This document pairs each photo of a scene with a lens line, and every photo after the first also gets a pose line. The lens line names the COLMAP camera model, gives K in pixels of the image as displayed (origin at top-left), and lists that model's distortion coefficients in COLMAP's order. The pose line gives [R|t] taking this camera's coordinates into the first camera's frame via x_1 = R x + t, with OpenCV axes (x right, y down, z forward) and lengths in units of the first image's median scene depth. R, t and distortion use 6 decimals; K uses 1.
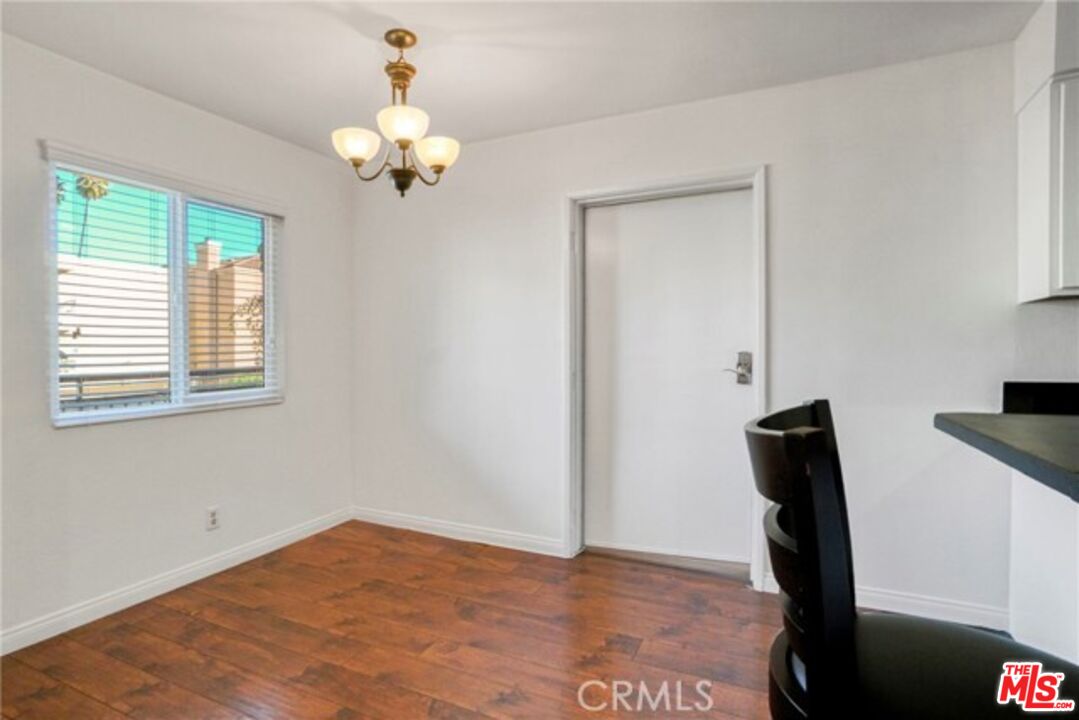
lens RADIAL K [[557.4, 0, 540.3], [0, 557.4, 352.9], [0, 0, 1]] dist [-0.014302, 0.000063]
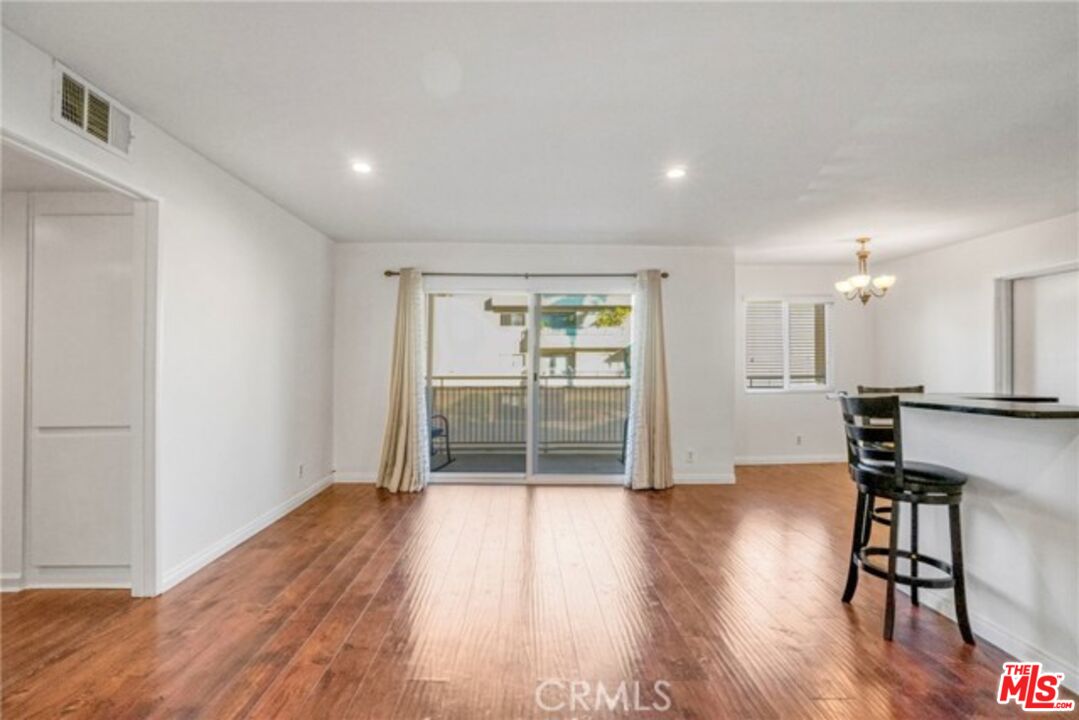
lens RADIAL K [[493.1, 0, 539.5], [0, 493.1, 360.0], [0, 0, 1]] dist [-0.036507, 0.000269]
pose [[0.456686, -0.006388, -0.889605, 0.954174], [-0.016583, 0.999739, -0.015692, 0.015325], [0.889473, 0.021919, 0.456461, -1.186151]]
